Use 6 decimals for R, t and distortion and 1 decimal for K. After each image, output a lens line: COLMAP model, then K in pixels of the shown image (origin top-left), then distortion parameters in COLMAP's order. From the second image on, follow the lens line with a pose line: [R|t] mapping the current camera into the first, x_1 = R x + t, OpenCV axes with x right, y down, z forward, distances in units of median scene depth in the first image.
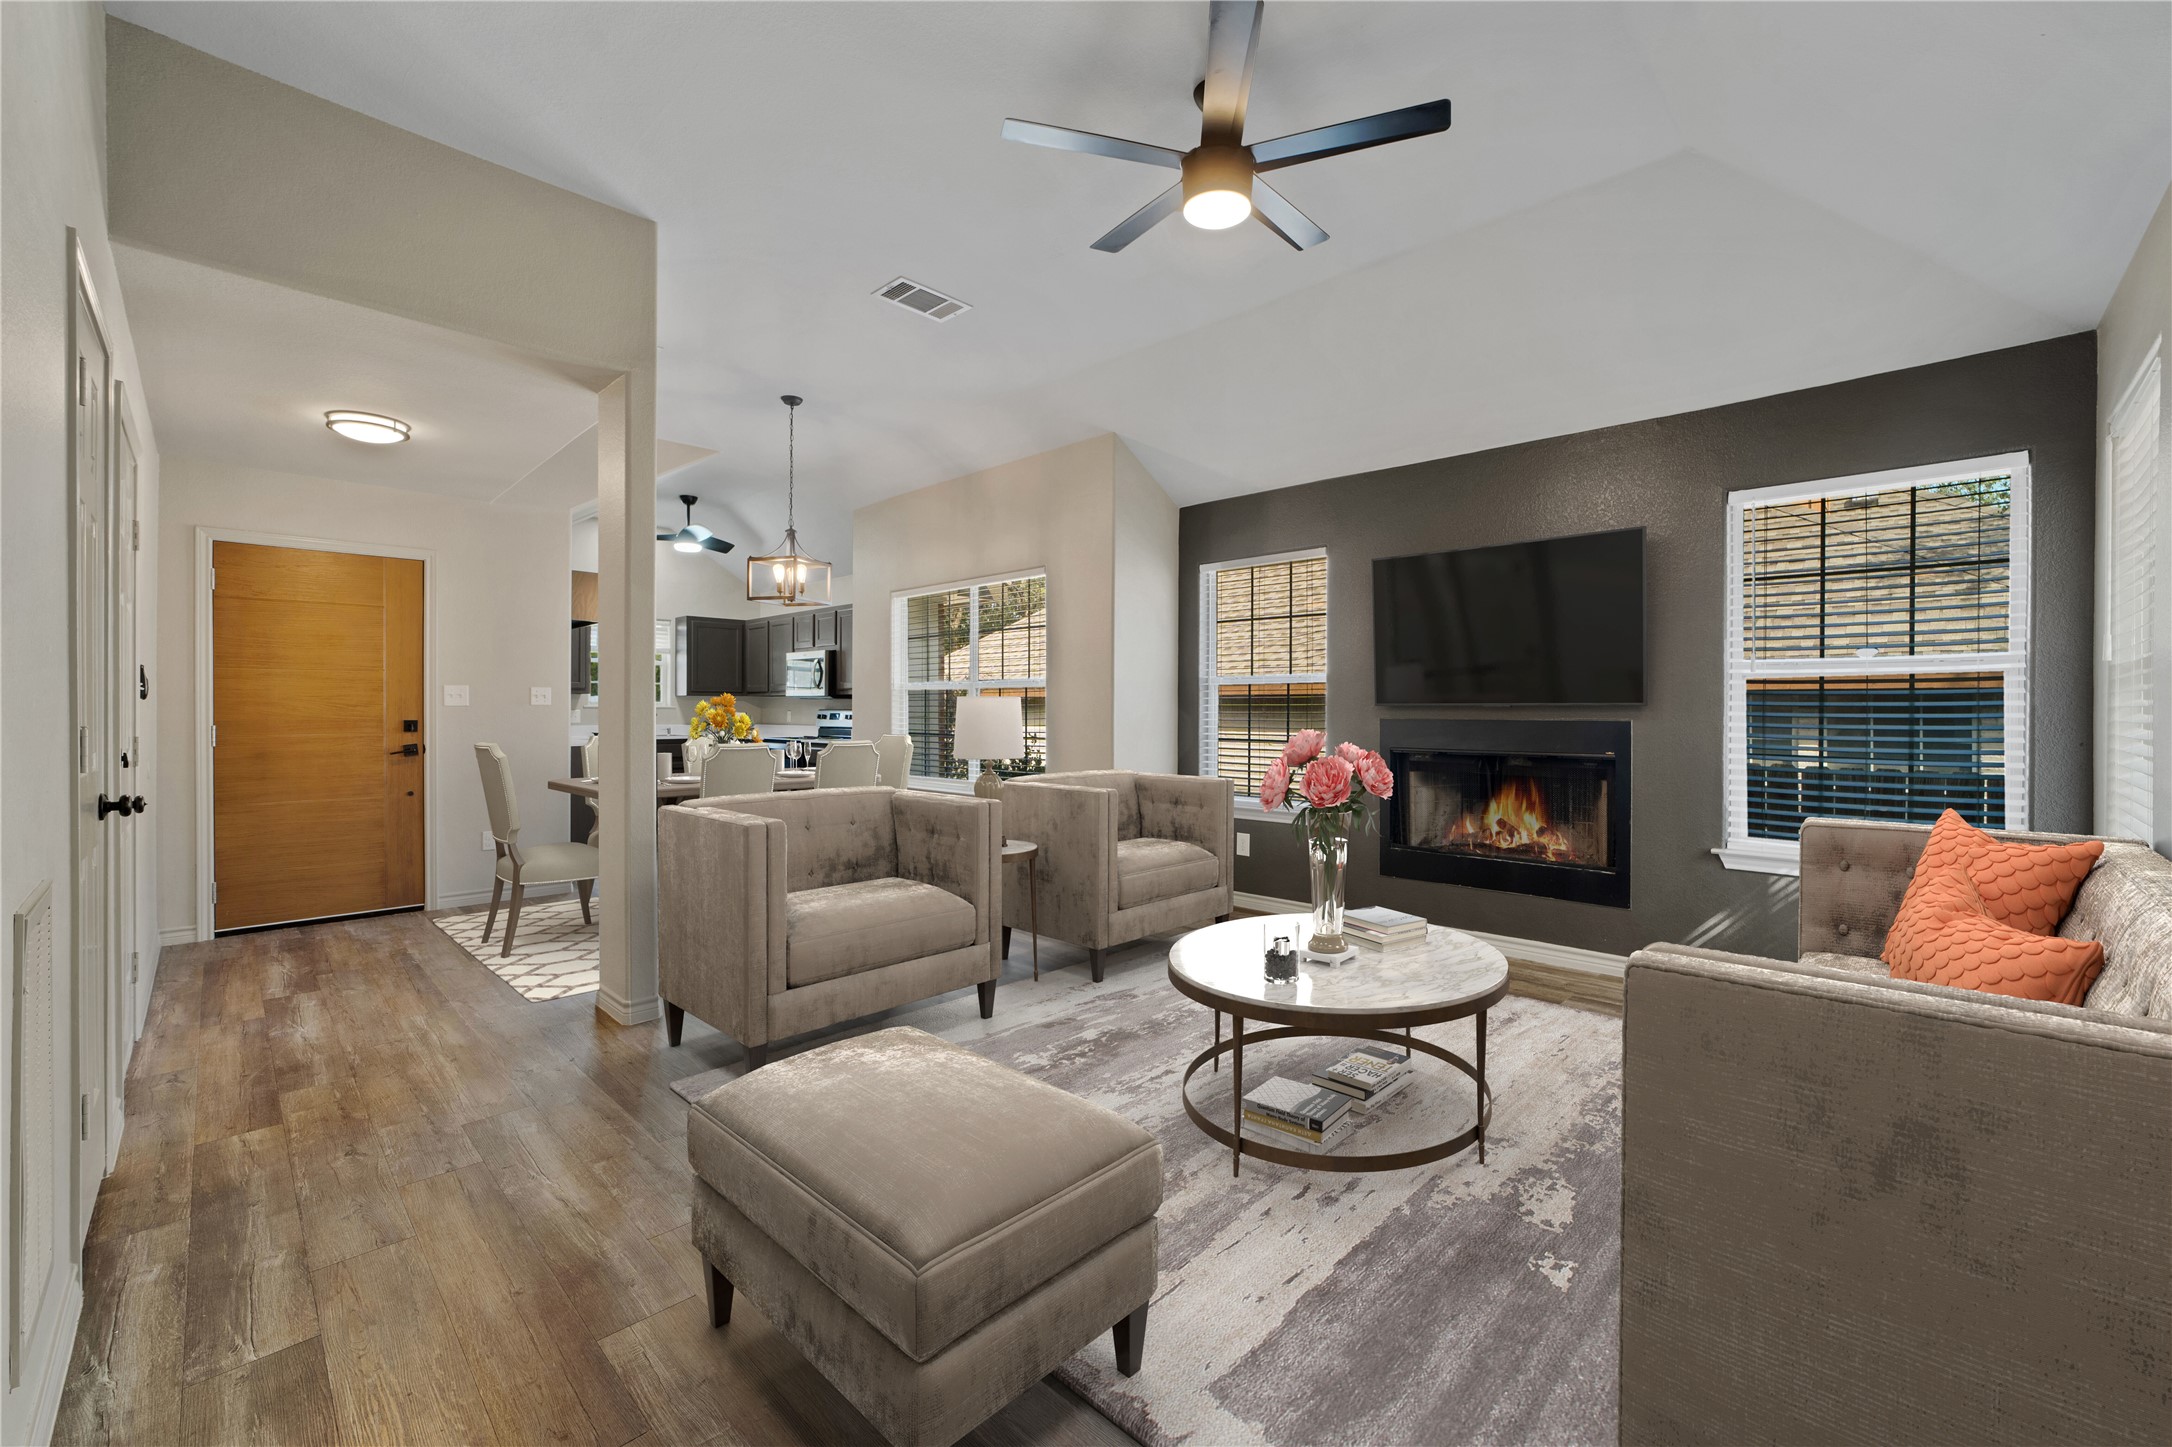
lens RADIAL K [[894.9, 0, 1043.9], [0, 894.9, 716.1], [0, 0, 1]] dist [-0.024489, 0.000205]
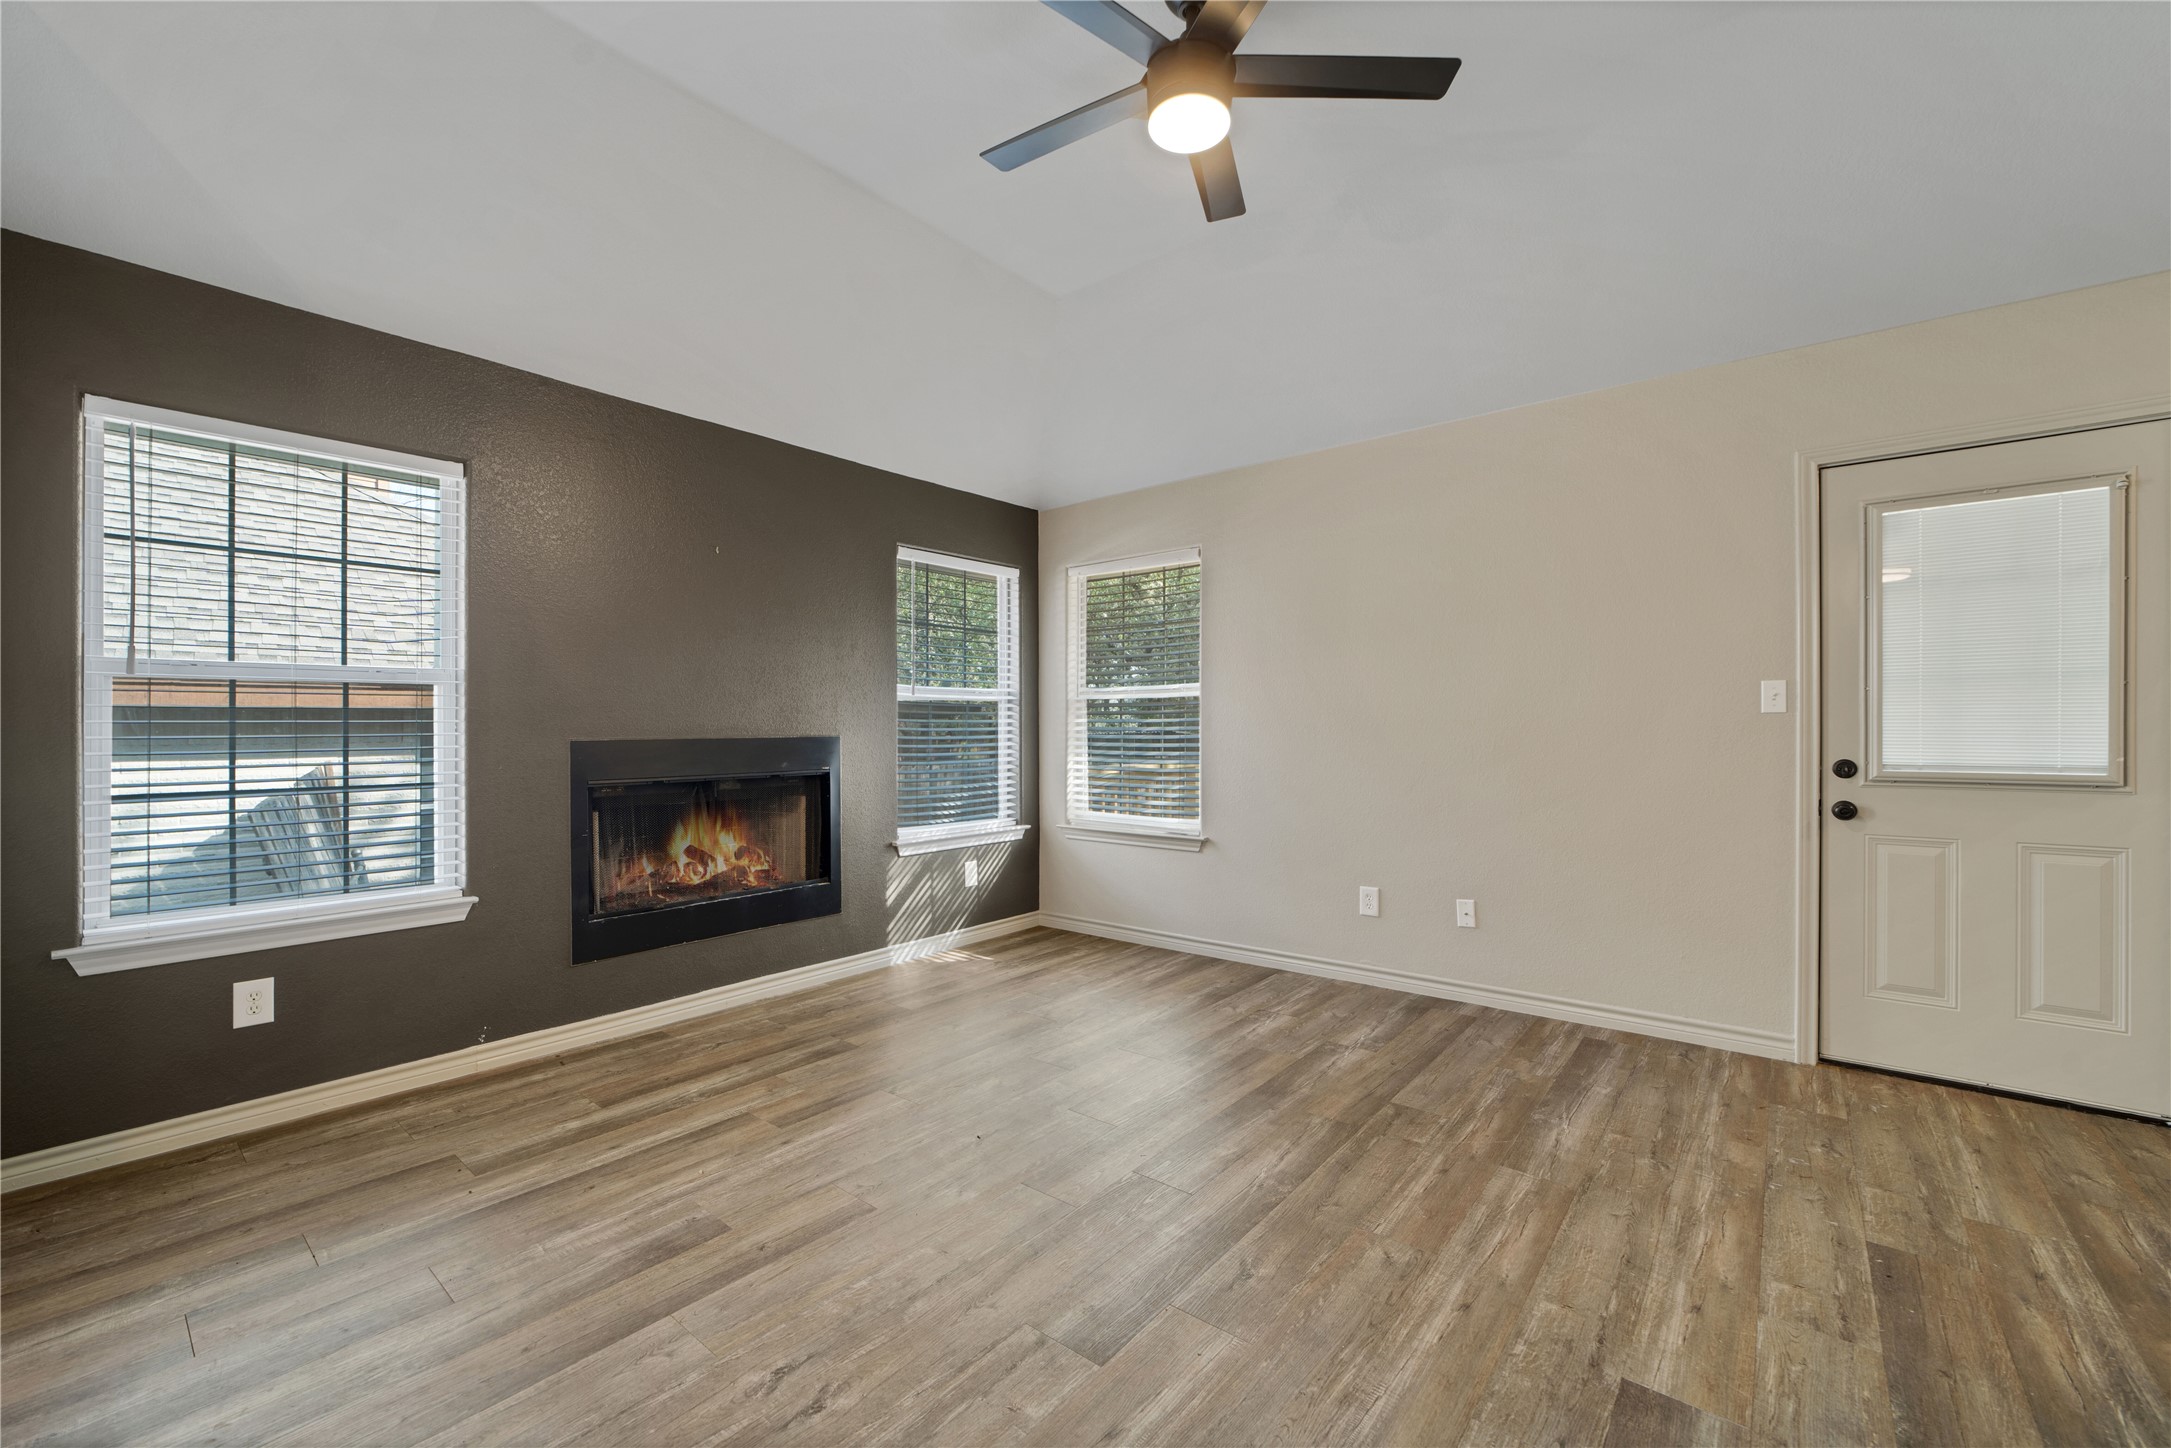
lens RADIAL K [[868.7, 0, 1085.5], [0, 868.7, 724.0], [0, 0, 1]] dist [-0.023152, 0.000114]
pose [[-0.127659, 0.002312, 0.991815, -0.349291], [0.007677, 0.999970, -0.001342, -0.001276], [-0.991788, 0.007443, -0.127673, 0.705393]]
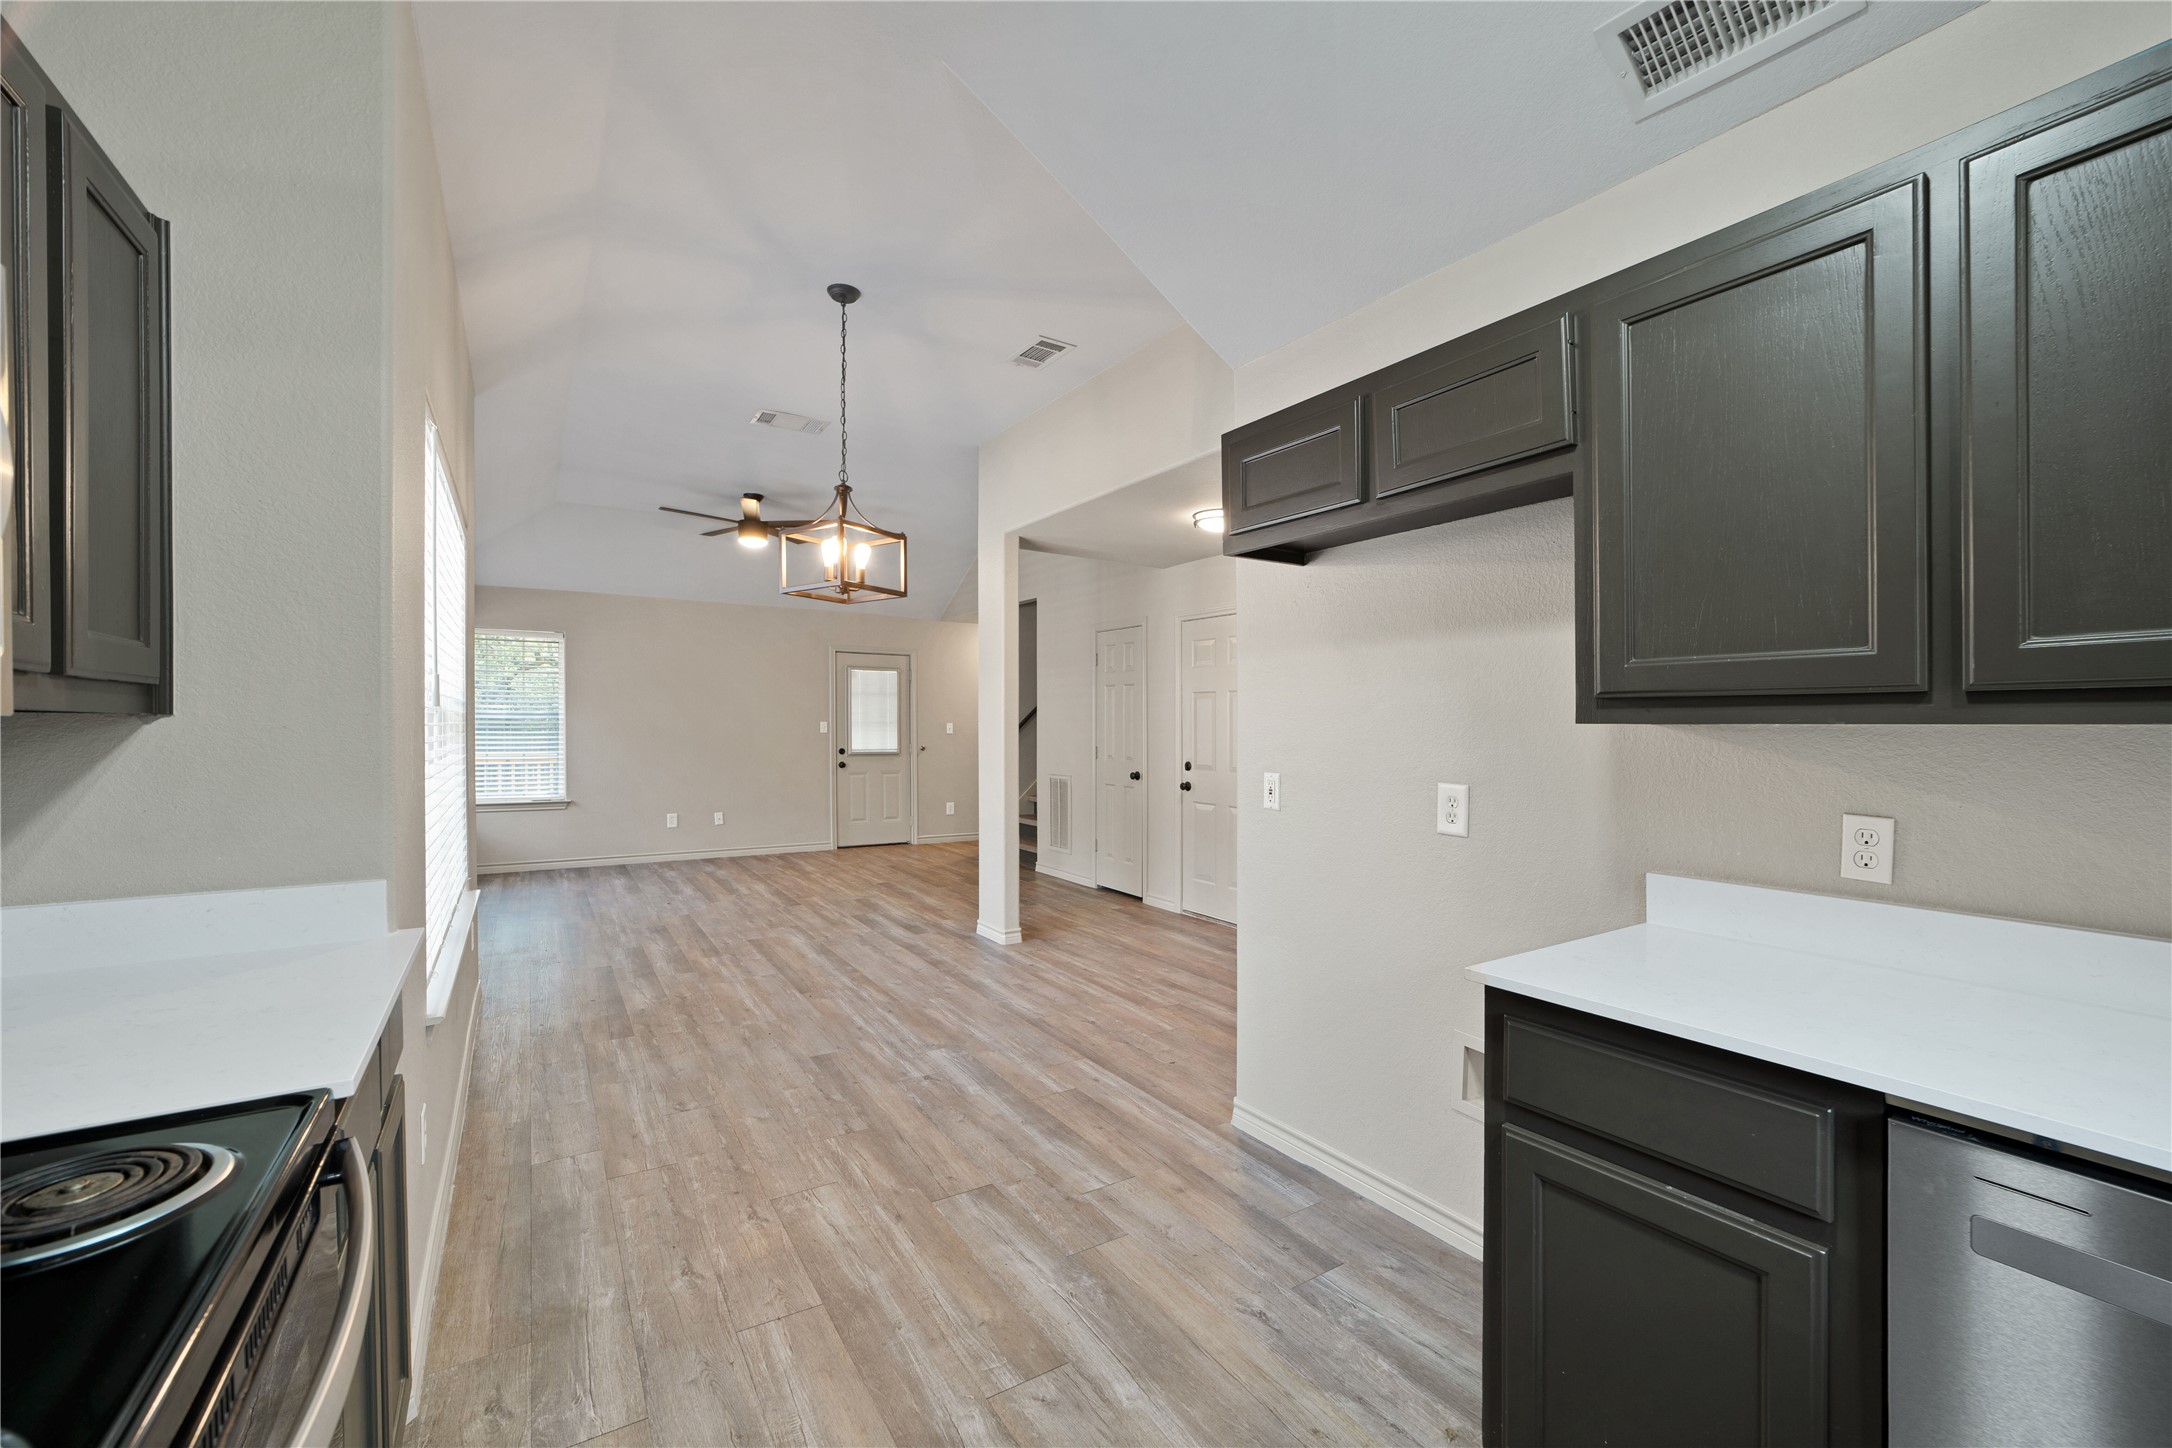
lens RADIAL K [[840.4, 0, 1070.4], [0, 840.4, 729.8], [0, 0, 1]] dist [-0.001910, -0.000048]
pose [[-0.981837, -0.010172, 0.189455, -0.677136], [-0.008595, 0.999921, 0.009144, -0.036738], [-0.189533, 0.007350, -0.981847, 1.880473]]
